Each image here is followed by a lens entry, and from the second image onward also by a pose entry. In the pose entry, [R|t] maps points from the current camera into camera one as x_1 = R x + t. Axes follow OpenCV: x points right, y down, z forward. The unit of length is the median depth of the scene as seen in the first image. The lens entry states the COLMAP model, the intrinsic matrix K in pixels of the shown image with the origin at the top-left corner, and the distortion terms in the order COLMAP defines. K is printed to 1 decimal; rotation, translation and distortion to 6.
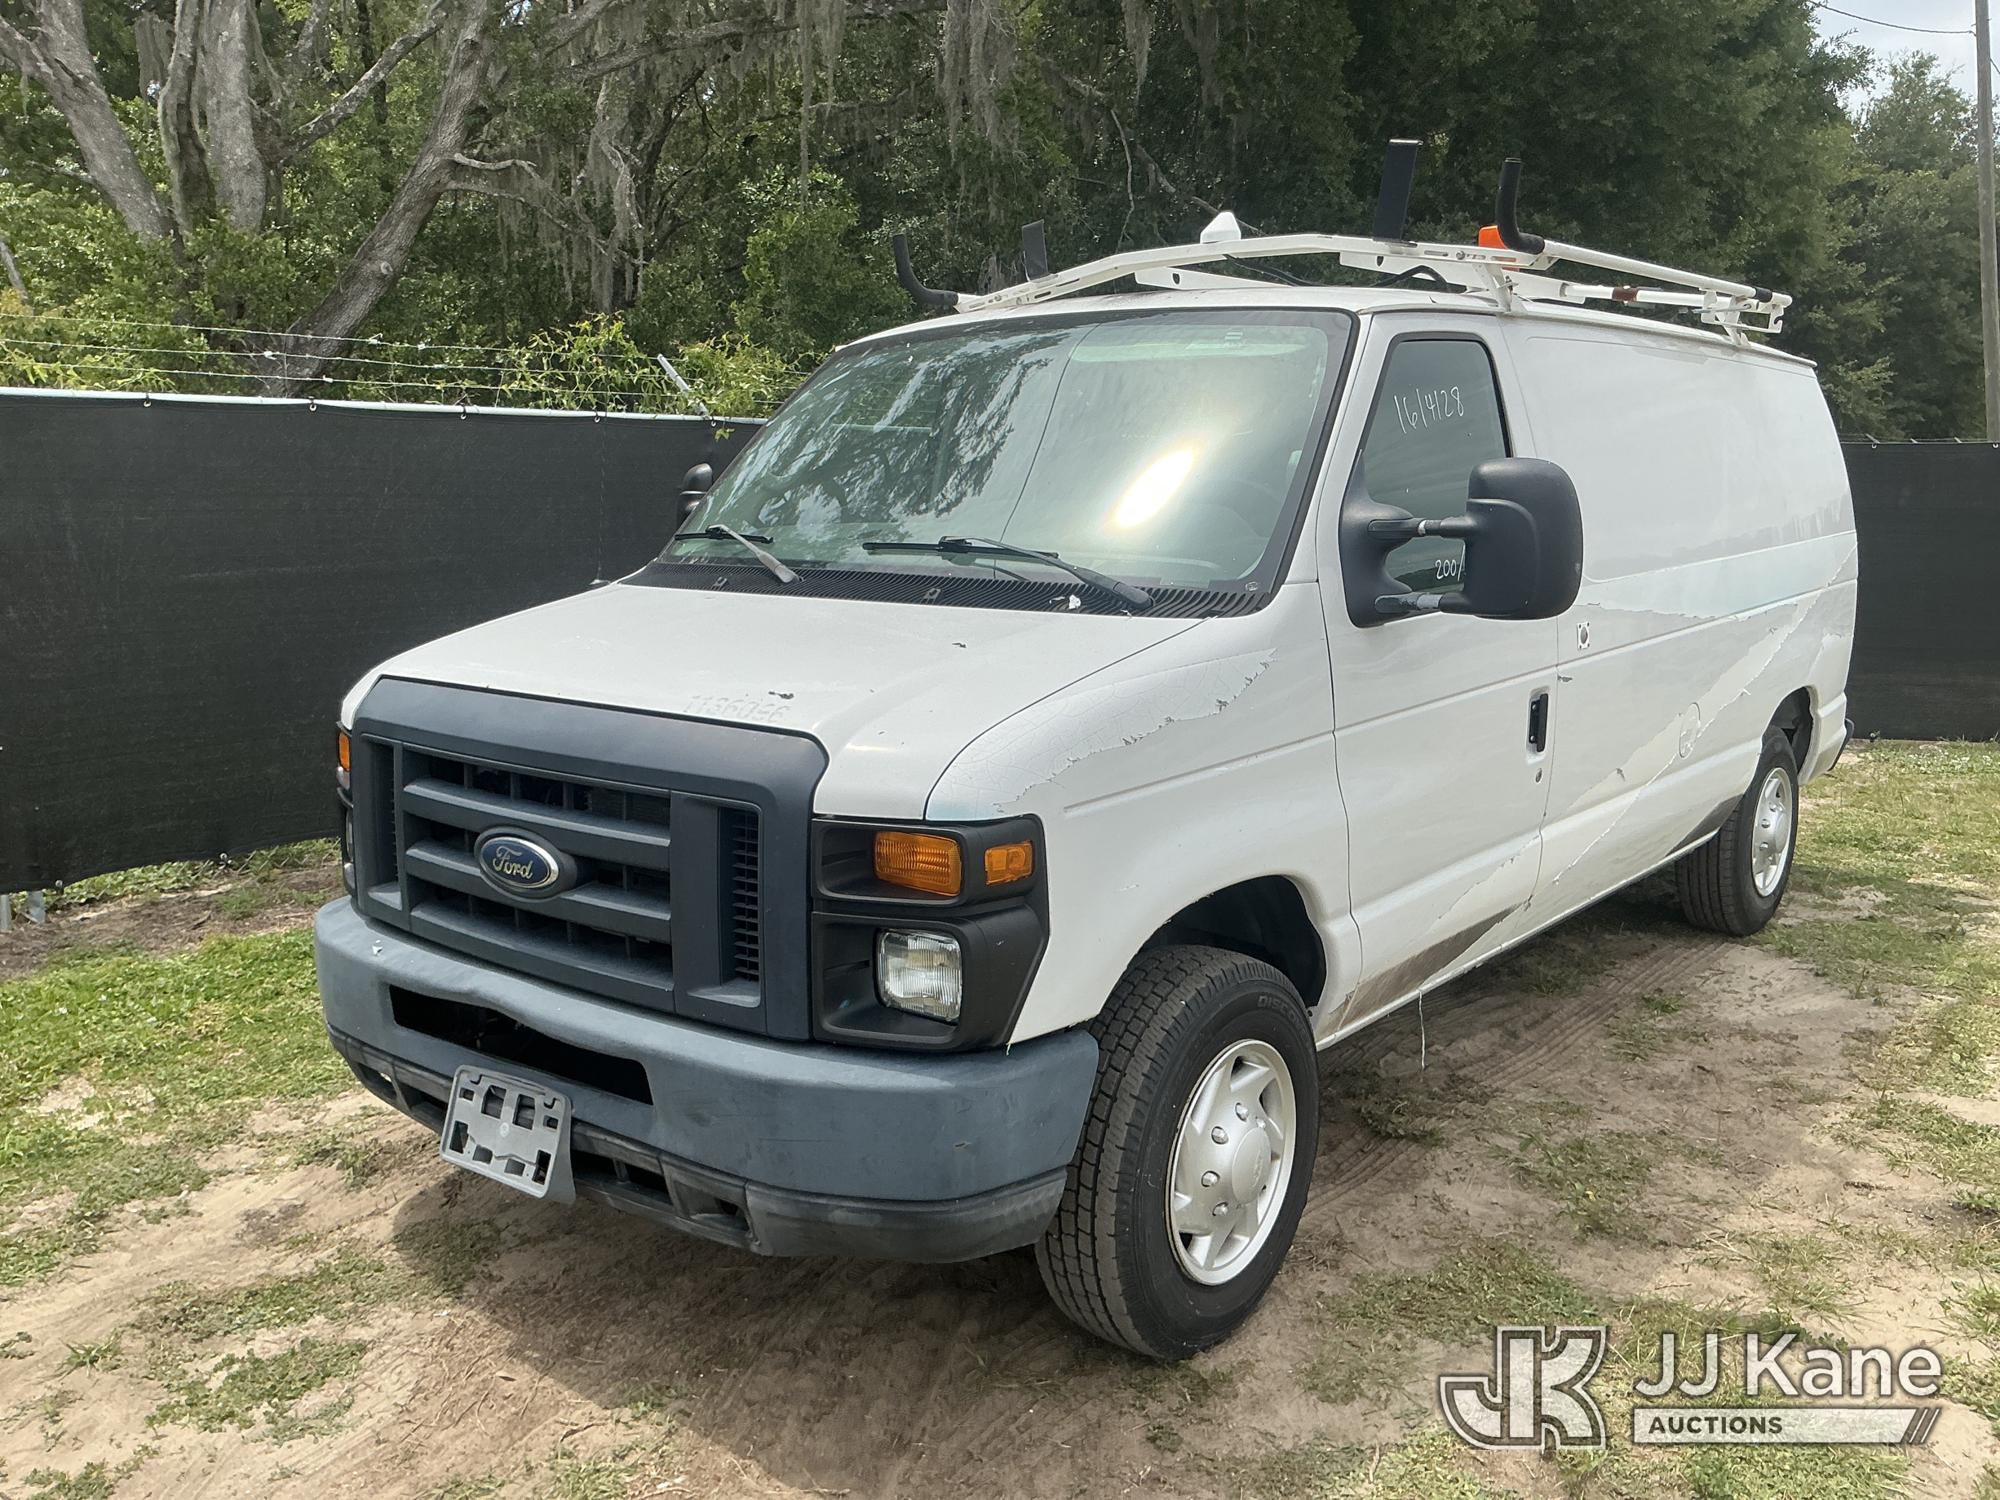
lens RADIAL K [[1690.7, 0, 1005.7], [0, 1690.7, 775.1], [0, 0, 1]] dist [0.009466, 0.007182]
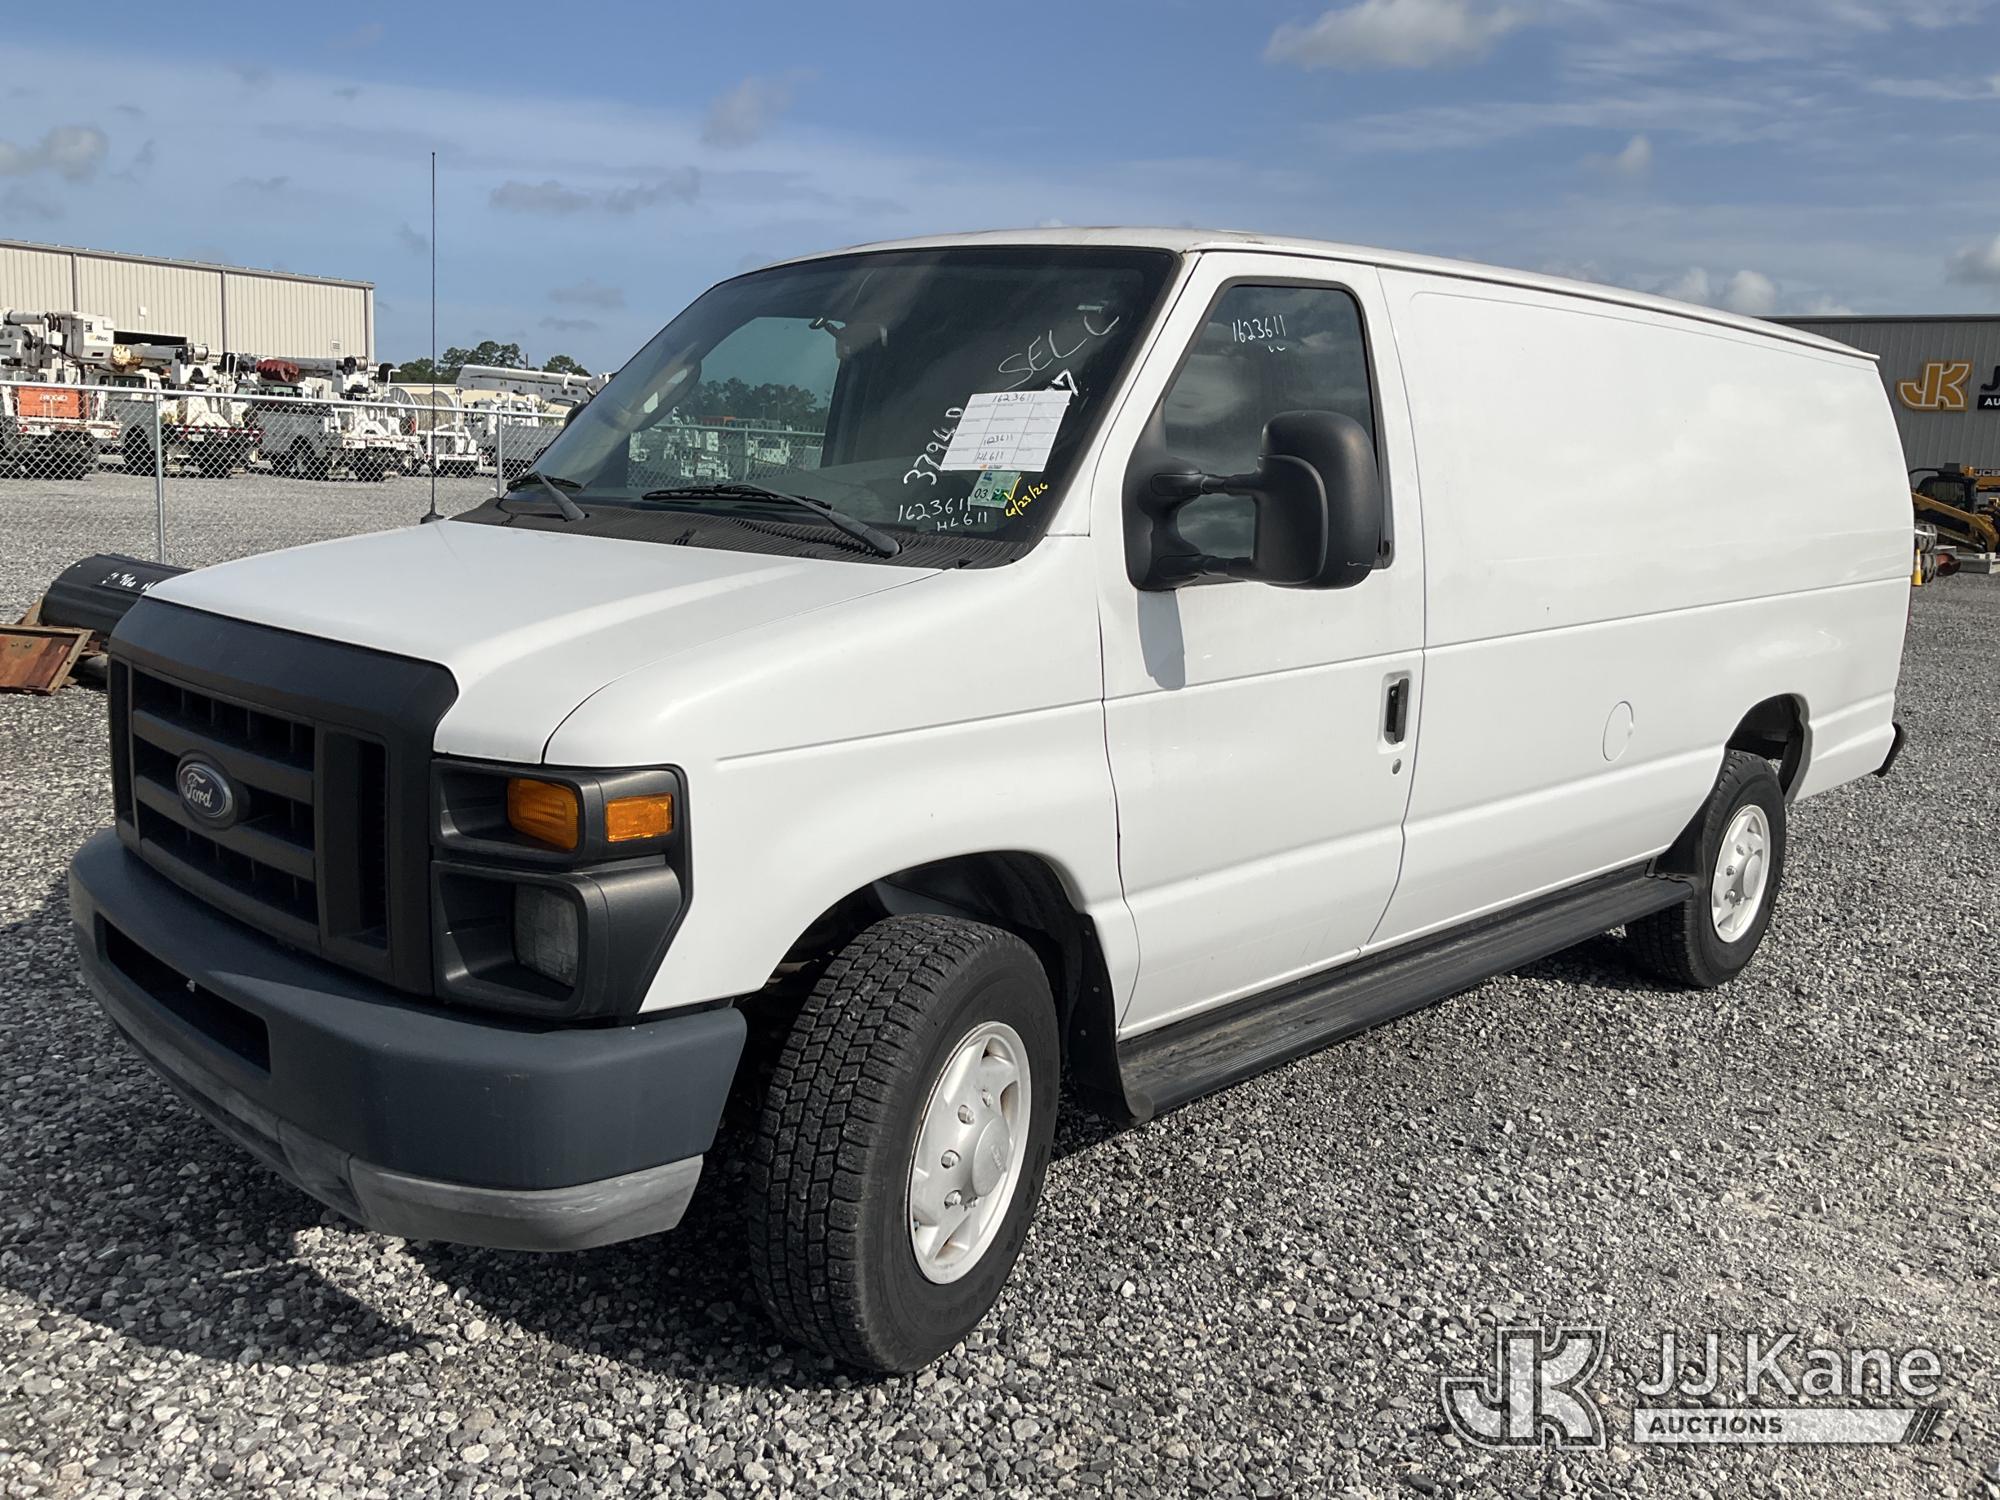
lens RADIAL K [[1690.7, 0, 1005.7], [0, 1690.7, 775.1], [0, 0, 1]] dist [0.009466, 0.007182]
pose [[0.995870, 0.052019, -0.074417, 0.210459], [-0.051369, 0.998623, 0.010626, 0.007437], [0.074867, -0.006760, 0.997171, 0.080766]]
